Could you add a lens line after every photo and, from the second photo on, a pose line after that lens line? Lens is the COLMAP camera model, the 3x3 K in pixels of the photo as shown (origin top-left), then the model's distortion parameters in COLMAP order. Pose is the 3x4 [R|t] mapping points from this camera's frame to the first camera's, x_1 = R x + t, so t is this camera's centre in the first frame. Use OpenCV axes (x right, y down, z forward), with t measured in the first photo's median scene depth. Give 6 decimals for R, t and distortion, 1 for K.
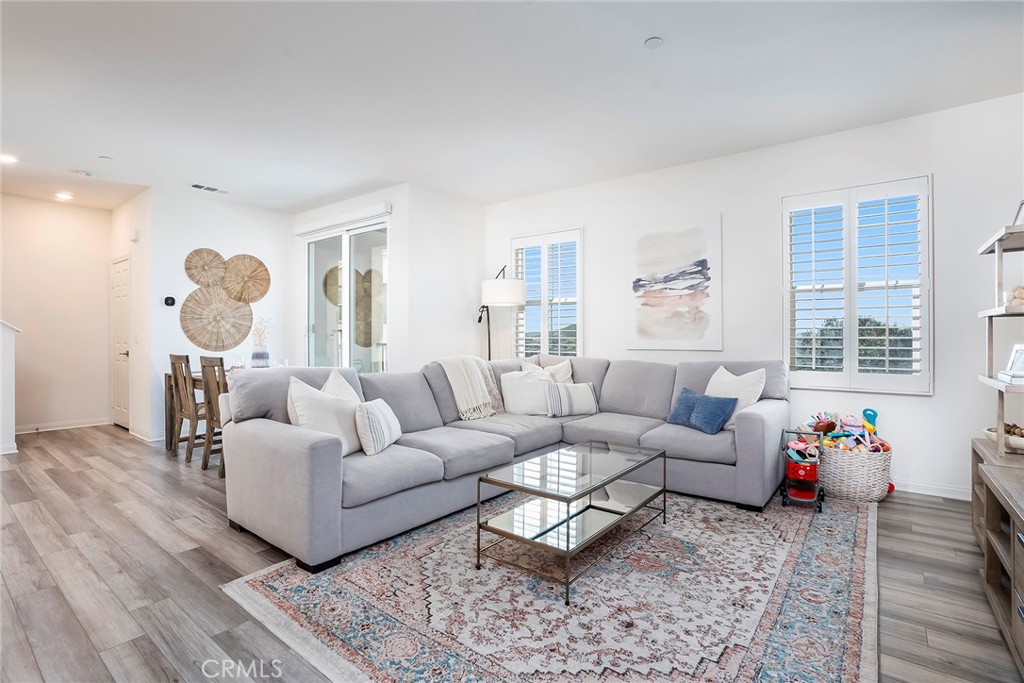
lens RADIAL K [[484.2, 0, 499.2], [0, 484.2, 334.7], [0, 0, 1]] dist [-0.000018, 0.000765]
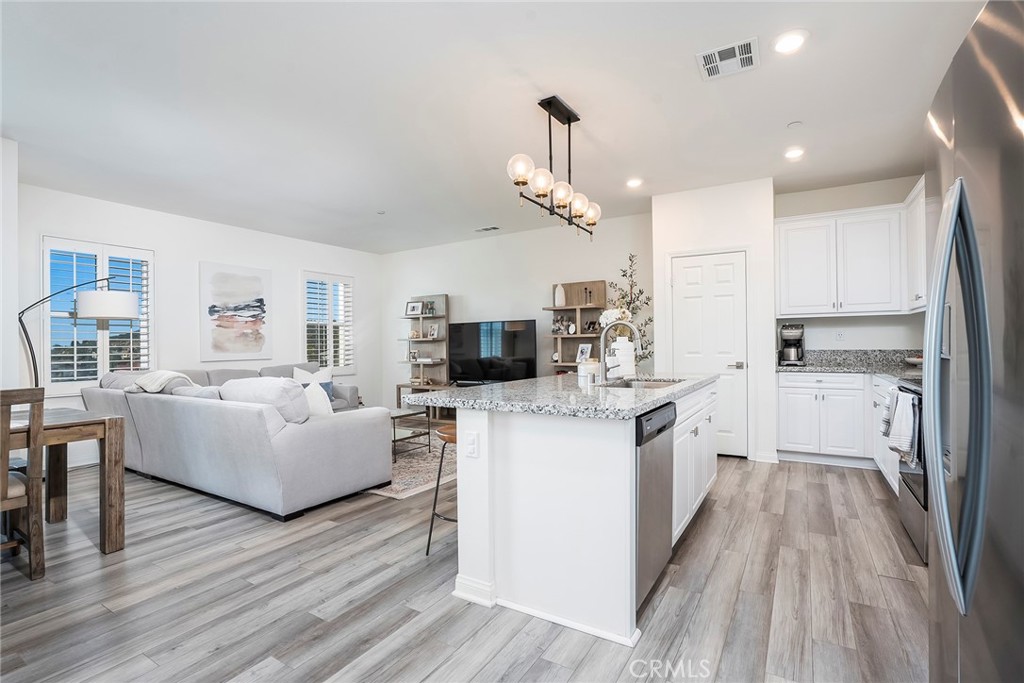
lens RADIAL K [[484.2, 0, 499.2], [0, 484.2, 334.7], [0, 0, 1]] dist [-0.000018, 0.000765]
pose [[-0.101697, 0.022025, 0.994572, -1.051691], [0.013575, 0.999693, -0.020750, -0.001661], [-0.994723, 0.011391, -0.101965, 0.381821]]
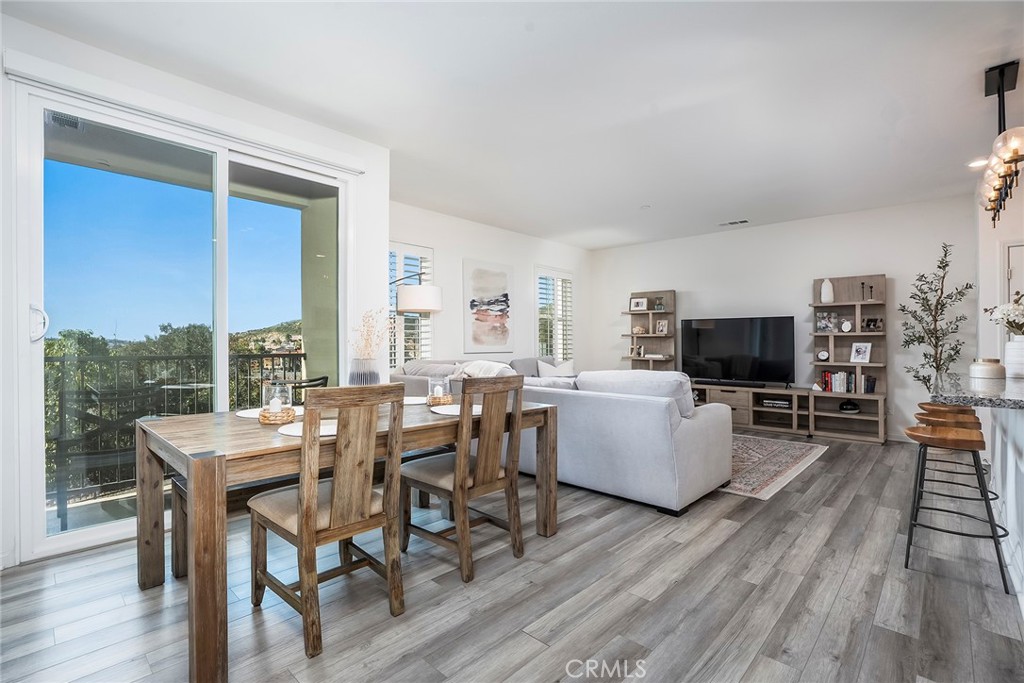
lens RADIAL K [[470.9, 0, 510.3], [0, 470.9, 334.1], [0, 0, 1]] dist [-0.042994, 0.017222]
pose [[0.073565, 0.018426, 0.997120, -1.003085], [-0.004992, 0.999824, -0.018108, 0.002736], [-0.997278, -0.003645, 0.073644, 0.799235]]
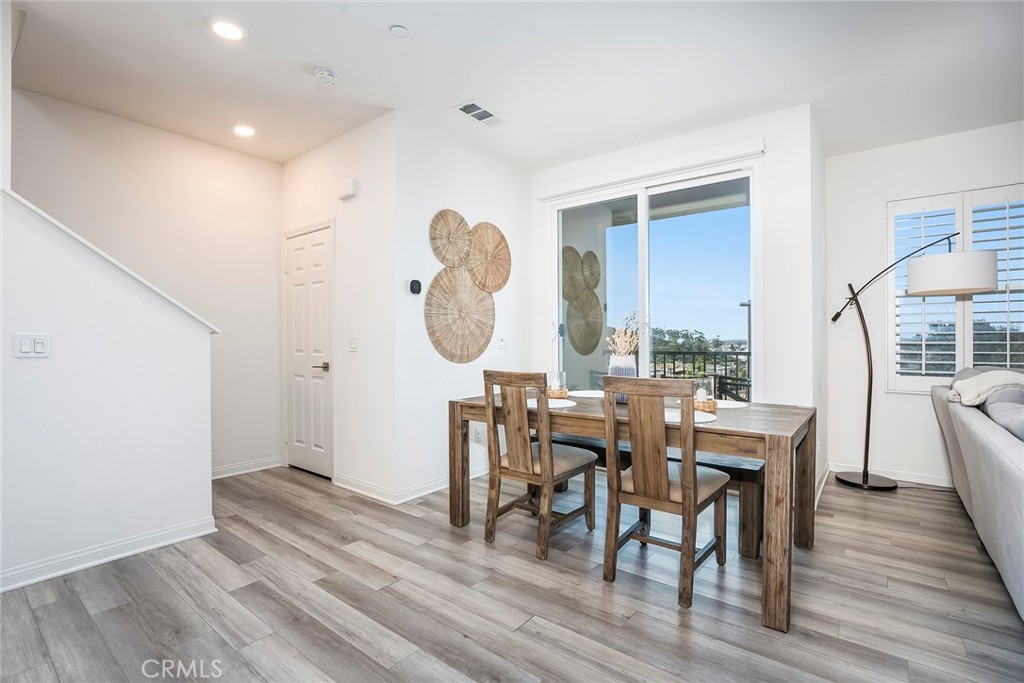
lens RADIAL K [[475.2, 0, 512.0], [0, 475.2, 341.5], [0, 0, 1]] dist [-0.026842, 0.000634]
pose [[0.999757, -0.001131, 0.022027, -0.639193], [0.001045, 0.999992, 0.003910, 0.001987], [-0.022031, -0.003886, 0.999750, 0.406470]]
